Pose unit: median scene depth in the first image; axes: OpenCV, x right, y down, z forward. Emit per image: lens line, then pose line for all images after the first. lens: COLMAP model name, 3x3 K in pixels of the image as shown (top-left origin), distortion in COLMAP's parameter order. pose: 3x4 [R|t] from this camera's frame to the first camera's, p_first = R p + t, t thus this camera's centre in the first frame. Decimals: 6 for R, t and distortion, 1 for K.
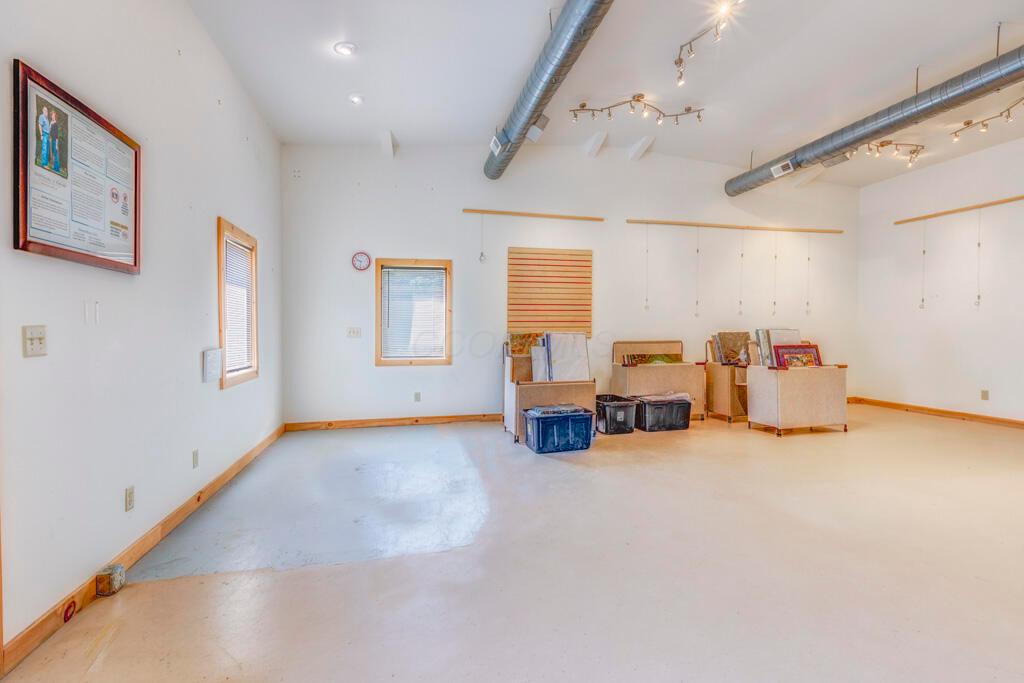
lens RADIAL K [[415.8, 0, 609.5], [0, 415.8, 316.5], [0, 0, 1]] dist [0.000901, 0.000142]
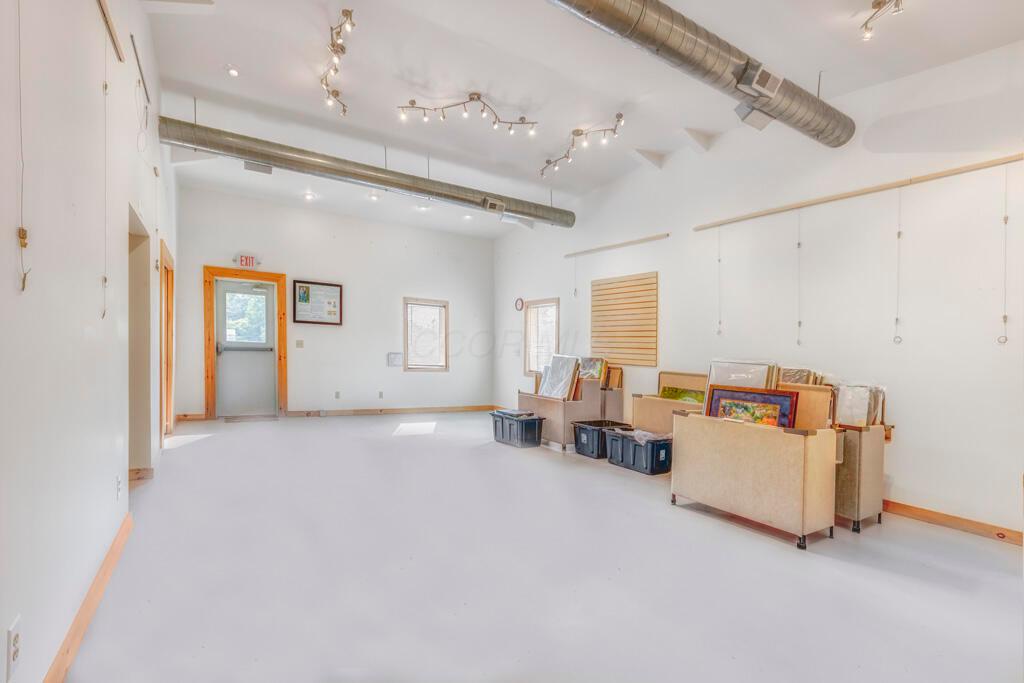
lens RADIAL K [[525.6, 0, 512.0], [0, 525.6, 341.5], [0, 0, 1]] dist [-0.000745, -0.000038]
pose [[0.275242, 0.000057, -0.961375, 1.093532], [-0.014555, 0.999886, -0.004108, 0.006087], [0.961265, 0.015124, 0.275212, 0.412196]]
